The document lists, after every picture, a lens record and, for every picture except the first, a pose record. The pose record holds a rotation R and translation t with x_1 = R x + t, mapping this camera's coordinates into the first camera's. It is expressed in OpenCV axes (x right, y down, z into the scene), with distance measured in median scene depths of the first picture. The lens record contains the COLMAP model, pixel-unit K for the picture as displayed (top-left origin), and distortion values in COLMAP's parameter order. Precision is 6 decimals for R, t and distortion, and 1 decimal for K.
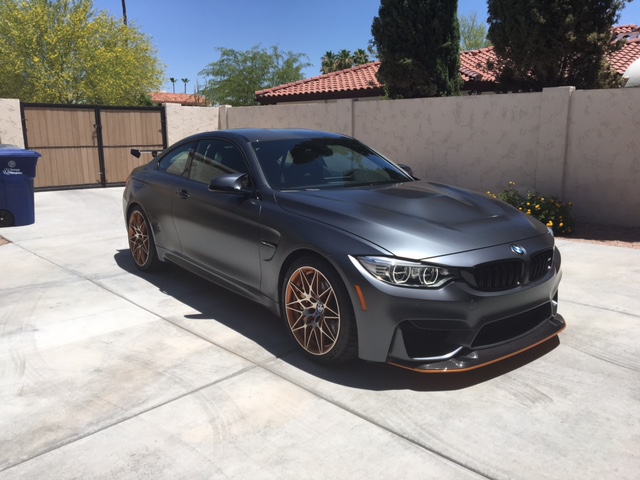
lens RADIAL K [[534.4, 0, 320.0], [0, 534.4, 240.0], [0, 0, 1]] dist [0.072911, -0.112757]
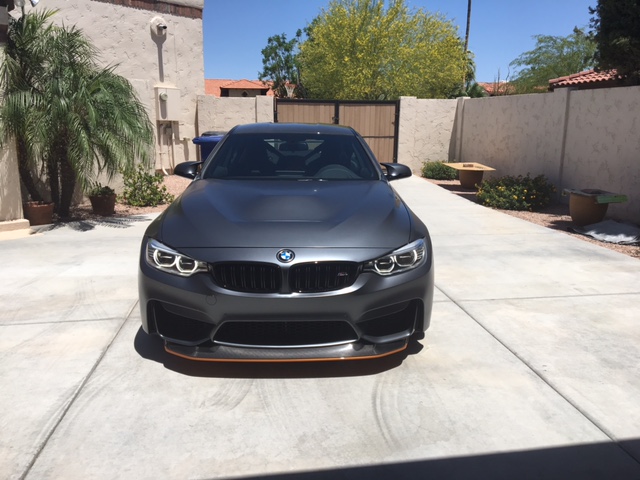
lens RADIAL K [[534.4, 0, 320.0], [0, 534.4, 240.0], [0, 0, 1]] dist [0.072911, -0.112757]
pose [[0.810747, 0.138373, -0.568807, 0.850819], [-0.129940, 0.989961, 0.055617, -0.060927], [0.570793, 0.028819, 0.820588, 0.236202]]
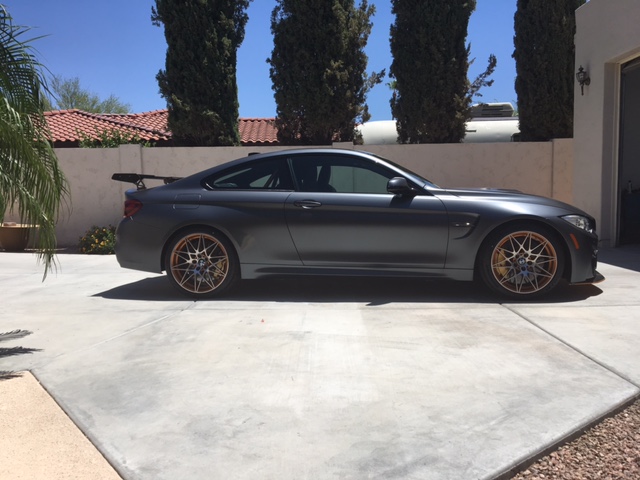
lens RADIAL K [[534.4, 0, 320.0], [0, 534.4, 240.0], [0, 0, 1]] dist [0.072911, -0.112757]
pose [[0.713634, -0.062146, 0.697757, -1.300278], [0.151049, 0.986277, -0.066643, 0.080544], [-0.684040, 0.152954, 0.713228, 0.314259]]
